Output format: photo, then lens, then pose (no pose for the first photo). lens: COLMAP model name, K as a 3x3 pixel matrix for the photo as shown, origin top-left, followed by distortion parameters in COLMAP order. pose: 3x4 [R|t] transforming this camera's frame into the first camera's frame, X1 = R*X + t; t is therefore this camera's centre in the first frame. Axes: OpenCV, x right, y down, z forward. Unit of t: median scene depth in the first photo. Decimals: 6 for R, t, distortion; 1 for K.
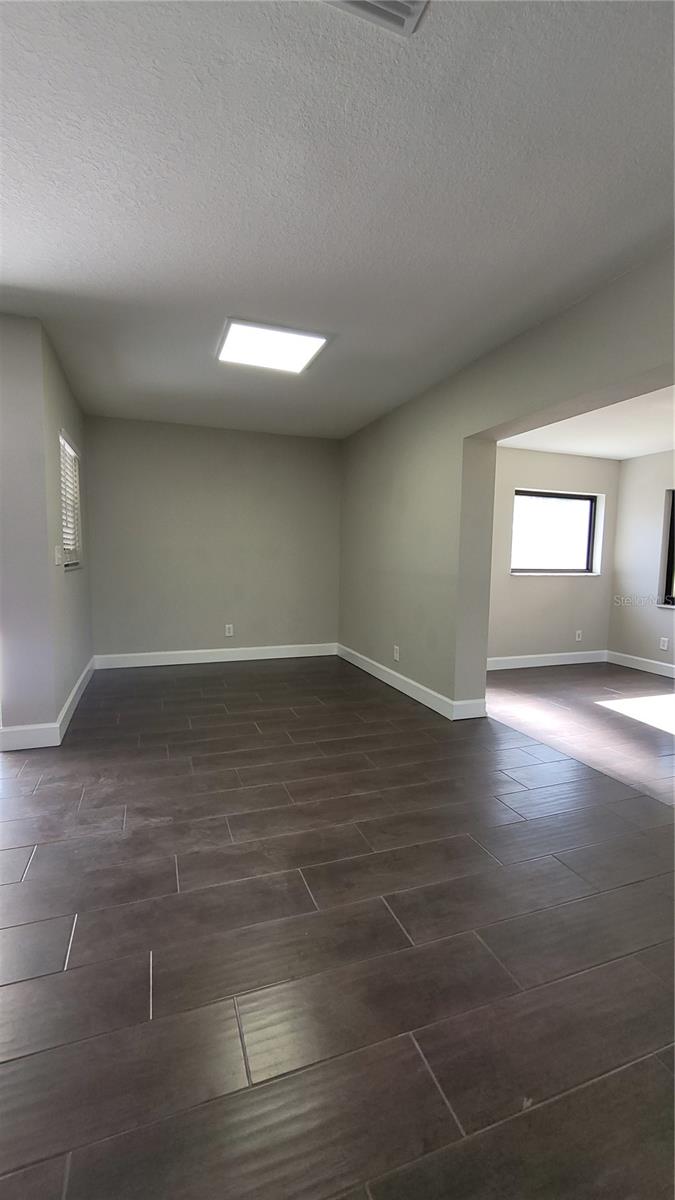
lens RADIAL K [[493.8, 0, 334.6], [0, 493.8, 600.6], [0, 0, 1]] dist [-0.001301, 0.000209]
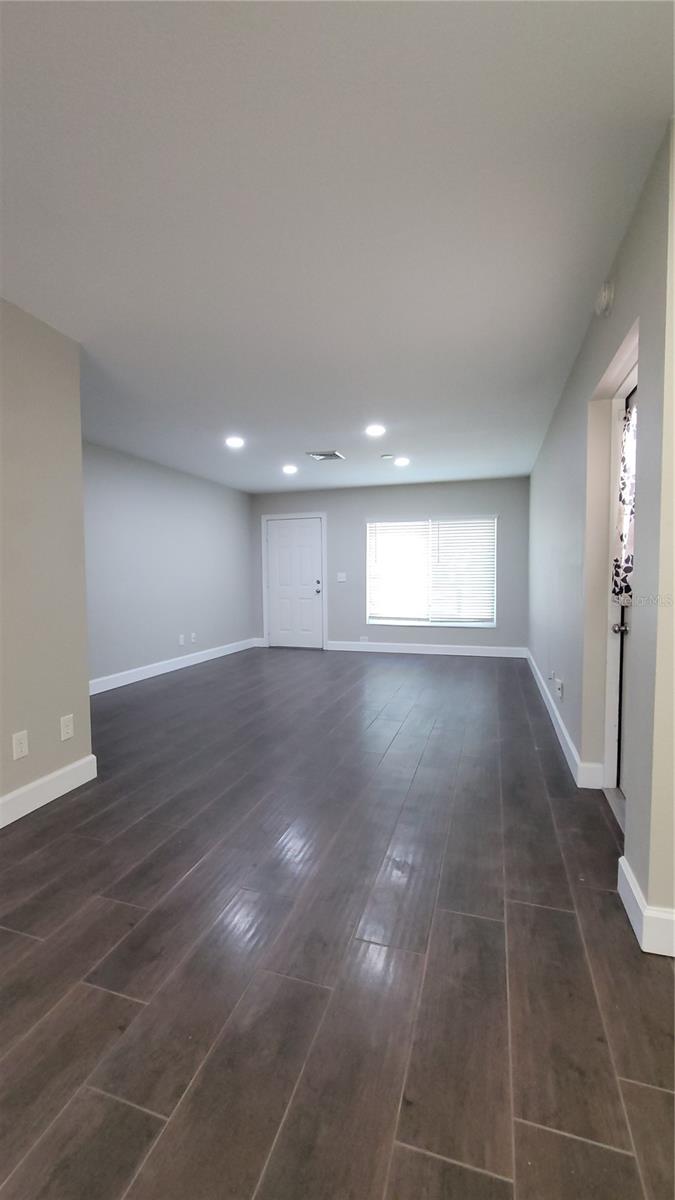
lens RADIAL K [[493.8, 0, 336.9], [0, 493.8, 596.3], [0, 0, 1]] dist [-0.001301, 0.000209]
pose [[-0.614915, 0.029862, -0.788028, 0.043781], [-0.078493, 0.992003, 0.098841, -0.137333], [0.784677, 0.122633, -0.607653, 1.434402]]
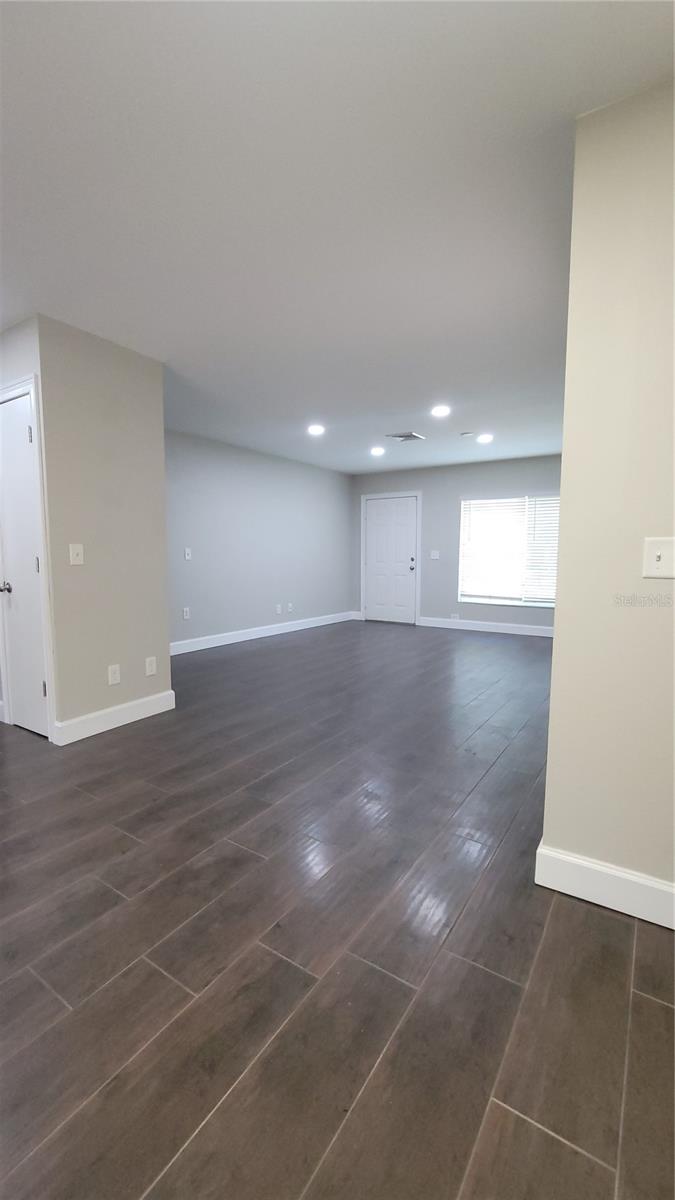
lens RADIAL K [[493.8, 0, 337.2], [0, 493.8, 599.2], [0, 0, 1]] dist [-0.001301, 0.000209]
pose [[-0.806932, 0.043036, -0.589074, -0.058577], [-0.070092, 0.983317, 0.167853, -0.163456], [0.586470, 0.176735, -0.790454, 1.784091]]
